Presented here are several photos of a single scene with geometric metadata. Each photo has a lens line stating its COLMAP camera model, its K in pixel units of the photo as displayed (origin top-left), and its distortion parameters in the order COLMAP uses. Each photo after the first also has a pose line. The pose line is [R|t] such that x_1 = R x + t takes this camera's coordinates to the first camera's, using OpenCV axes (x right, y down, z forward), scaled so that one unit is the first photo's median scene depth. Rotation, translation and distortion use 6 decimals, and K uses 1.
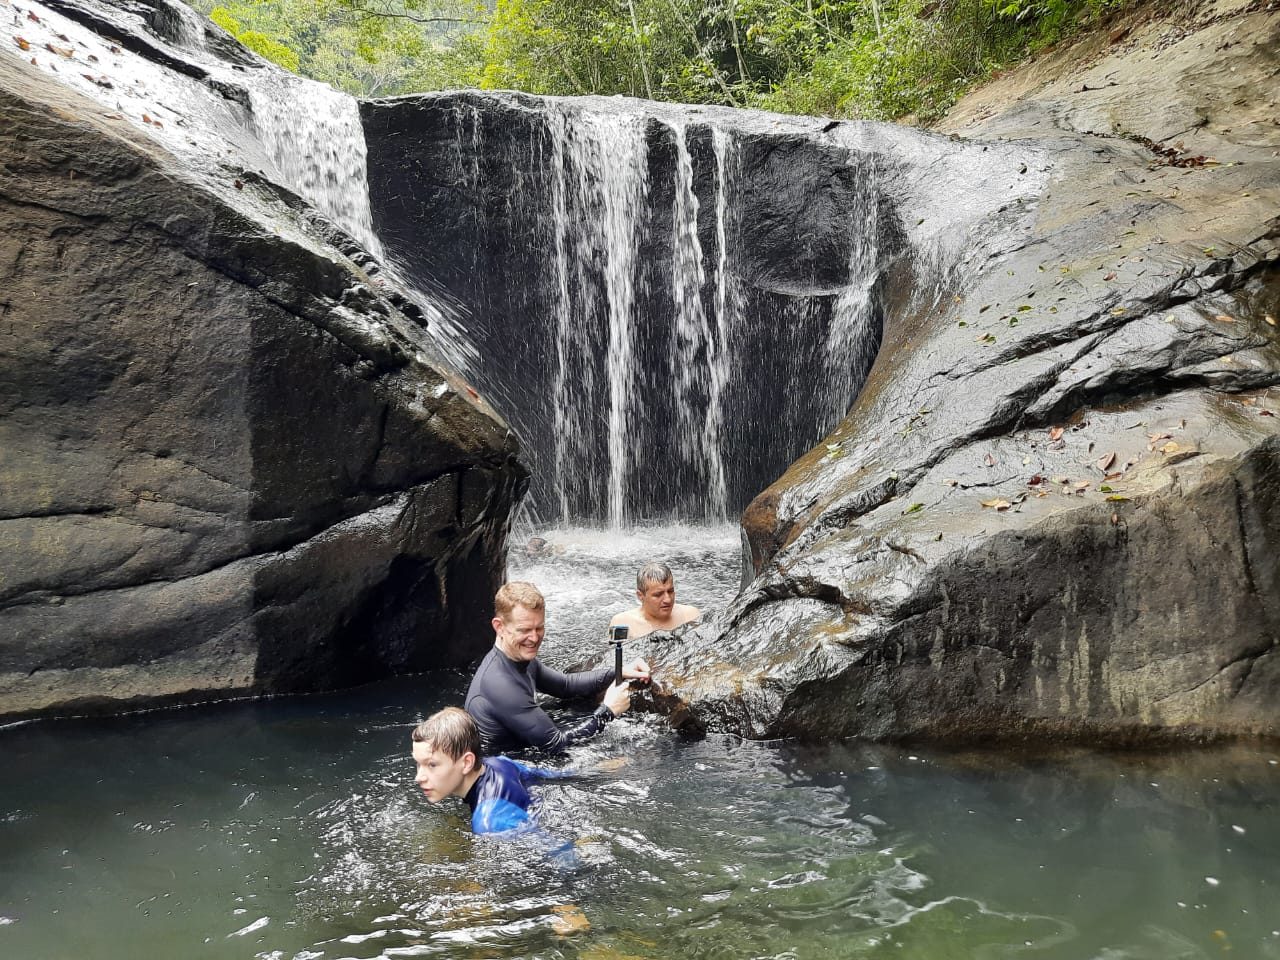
lens RADIAL K [[913.0, 0, 640.0], [0, 913.0, 480.0], [0, 0, 1]] dist [0.088411, -0.082613]
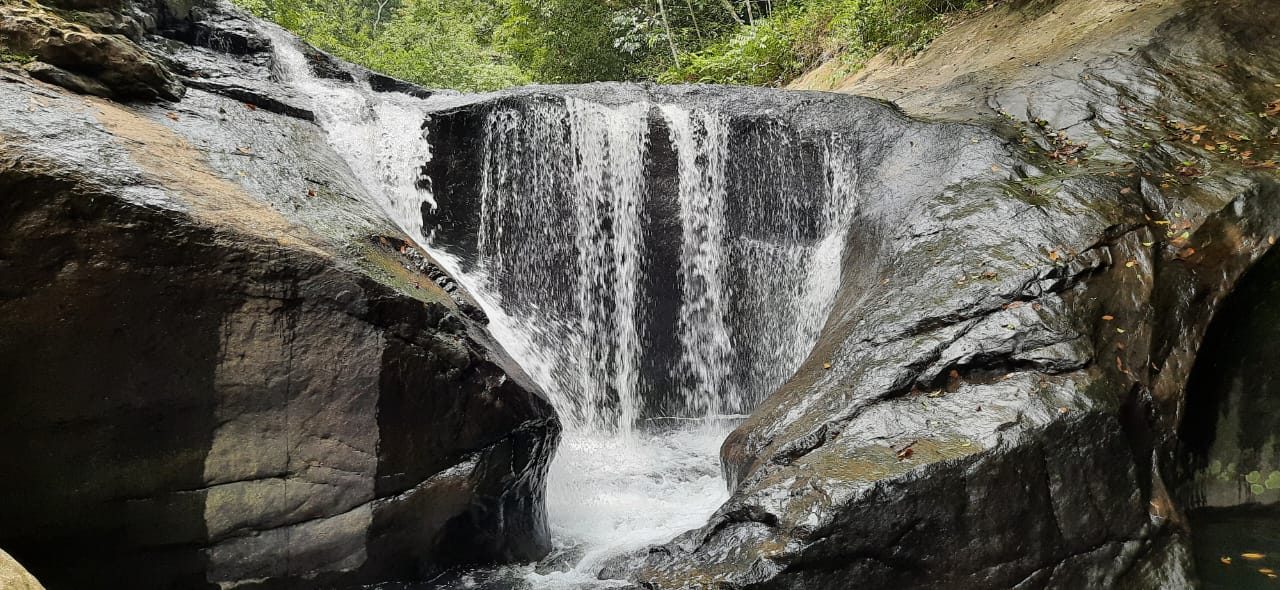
lens RADIAL K [[947.5, 0, 656.0], [0, 947.5, 293.9], [0, 0, 1]] dist [0.047127, -0.001473]
pose [[0.999951, -0.007304, -0.006618, 0.037702], [0.007061, 0.999327, -0.035986, -0.174459], [0.006876, 0.035938, 0.999330, -0.497503]]
